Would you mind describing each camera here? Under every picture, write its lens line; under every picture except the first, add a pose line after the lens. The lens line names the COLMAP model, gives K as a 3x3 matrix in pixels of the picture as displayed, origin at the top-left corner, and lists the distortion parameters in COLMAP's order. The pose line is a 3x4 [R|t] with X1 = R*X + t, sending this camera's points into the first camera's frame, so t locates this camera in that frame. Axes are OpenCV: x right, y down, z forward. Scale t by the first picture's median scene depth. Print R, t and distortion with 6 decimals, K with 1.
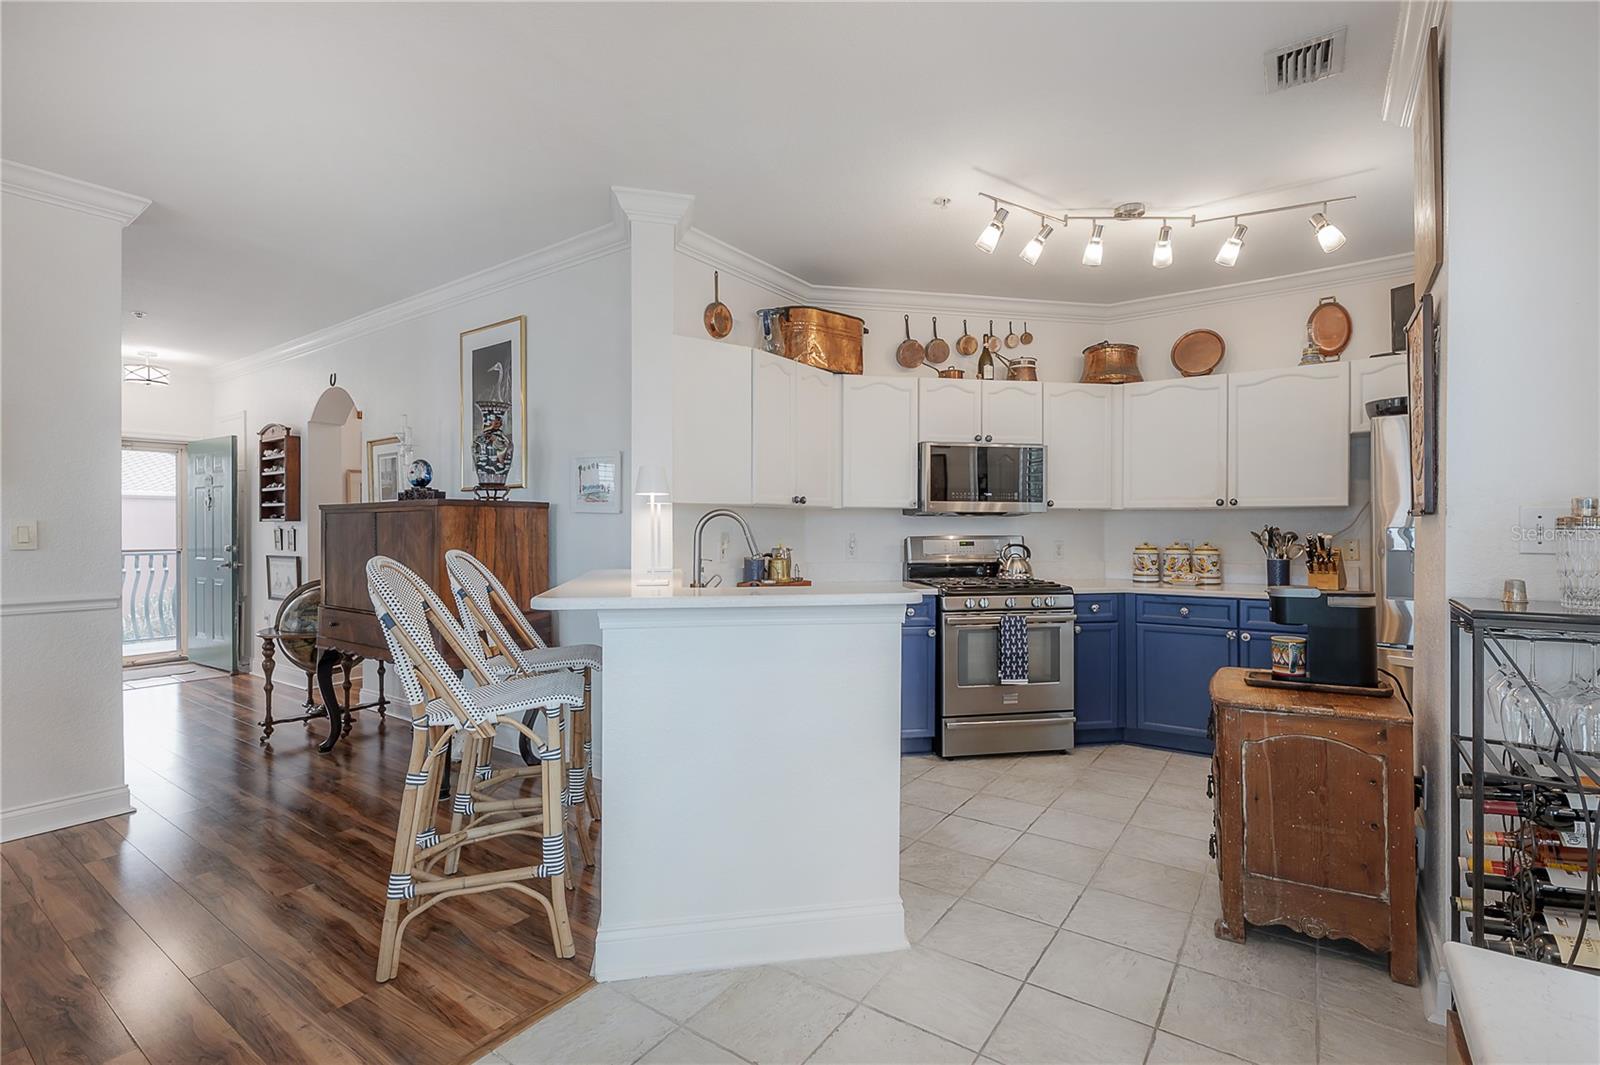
lens RADIAL K [[709.3, 0, 800.0], [0, 709.3, 532.5], [0, 0, 1]] dist [-0.030592, -0.000166]
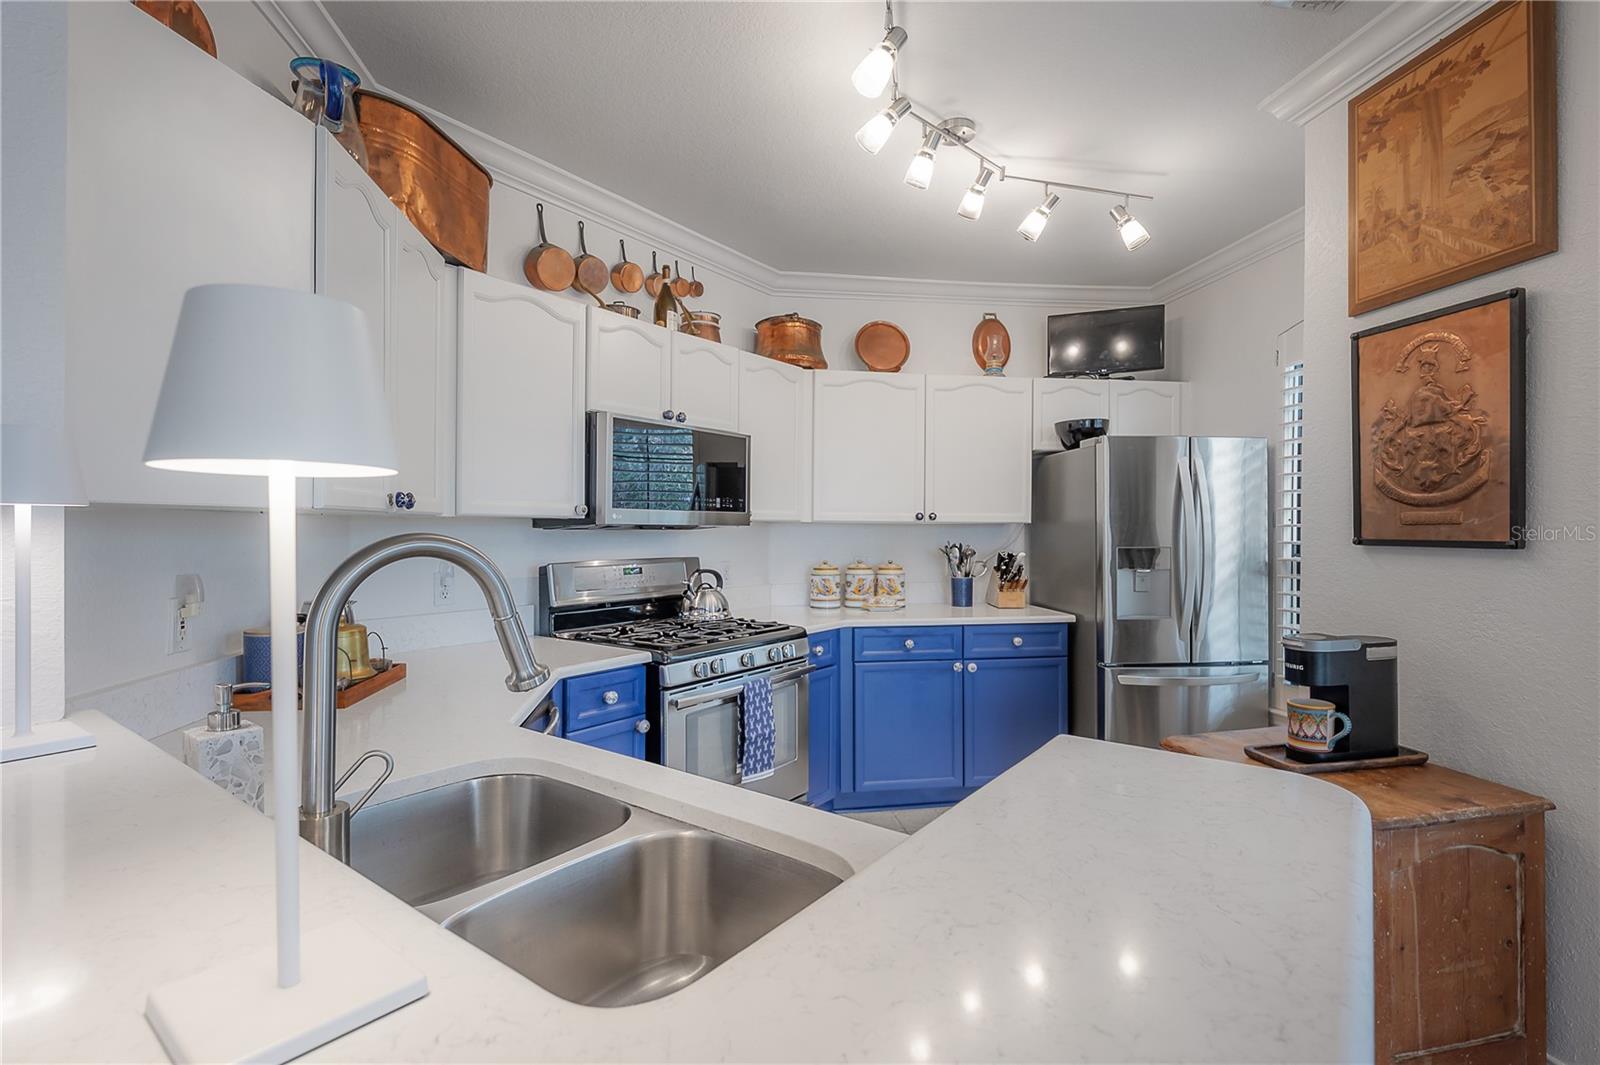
lens RADIAL K [[695.9, 0, 800.0], [0, 695.9, 532.5], [0, 0, 1]] dist [-0.002517, -0.000115]
pose [[0.698807, -0.002524, 0.715306, -0.142679], [0.003794, 0.999993, -0.000179, -0.022740], [-0.715300, 0.002839, 0.698811, 0.481132]]
